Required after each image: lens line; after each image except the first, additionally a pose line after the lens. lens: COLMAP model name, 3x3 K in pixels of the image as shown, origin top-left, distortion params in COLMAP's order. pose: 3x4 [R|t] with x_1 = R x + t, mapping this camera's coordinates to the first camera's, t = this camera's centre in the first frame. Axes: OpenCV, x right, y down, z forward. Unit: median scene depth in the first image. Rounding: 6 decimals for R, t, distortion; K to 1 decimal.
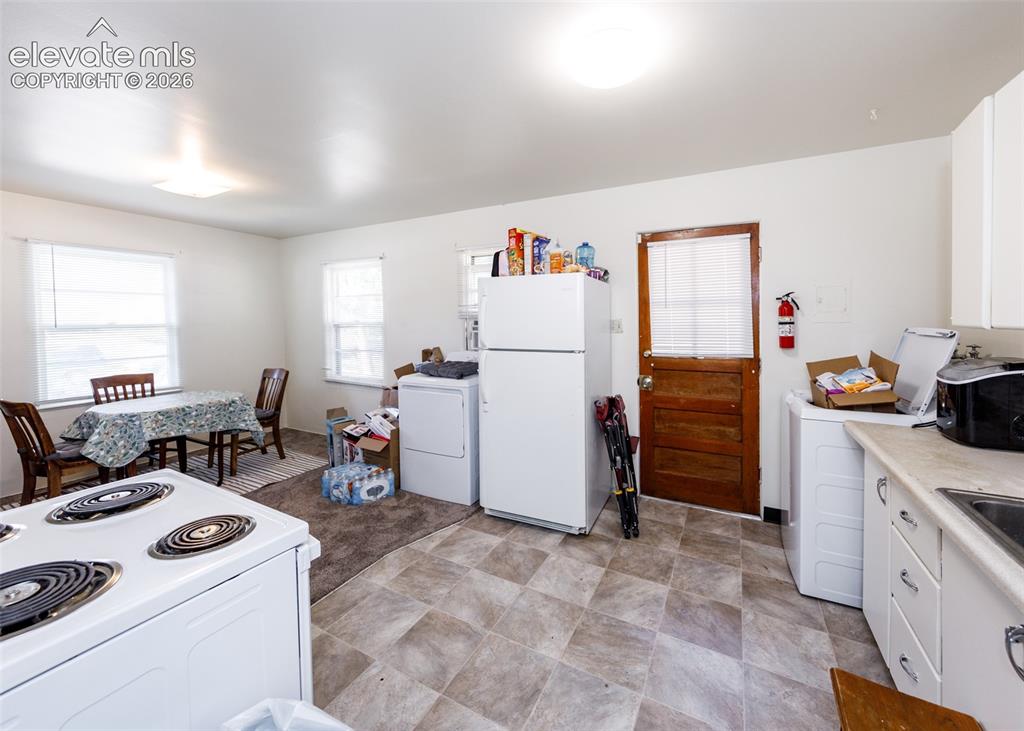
lens RADIAL K [[392.9, 0, 528.7], [0, 392.9, 342.1], [0, 0, 1]] dist [0.002646, 0.000006]
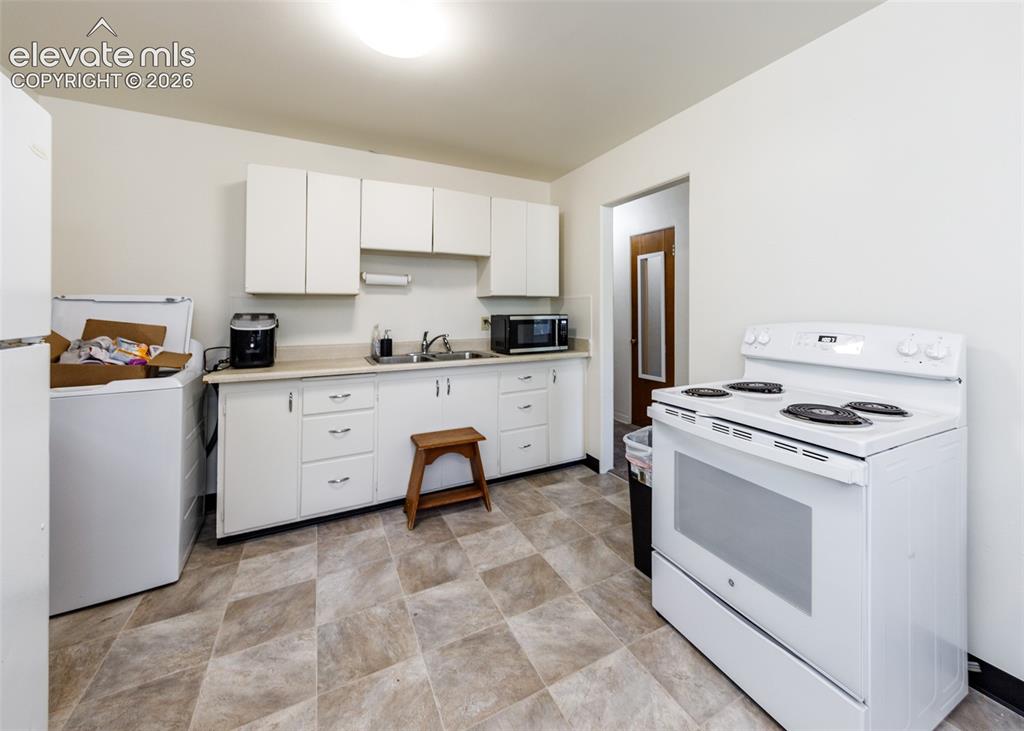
lens RADIAL K [[409.8, 0, 550.8], [0, 409.8, 306.1], [0, 0, 1]] dist [0.000700, 0.000123]
pose [[-0.839669, 0.015846, 0.542867, -0.543364], [0.044846, 0.998184, 0.040228, 0.004839], [-0.541244, 0.058124, -0.838854, 1.256026]]
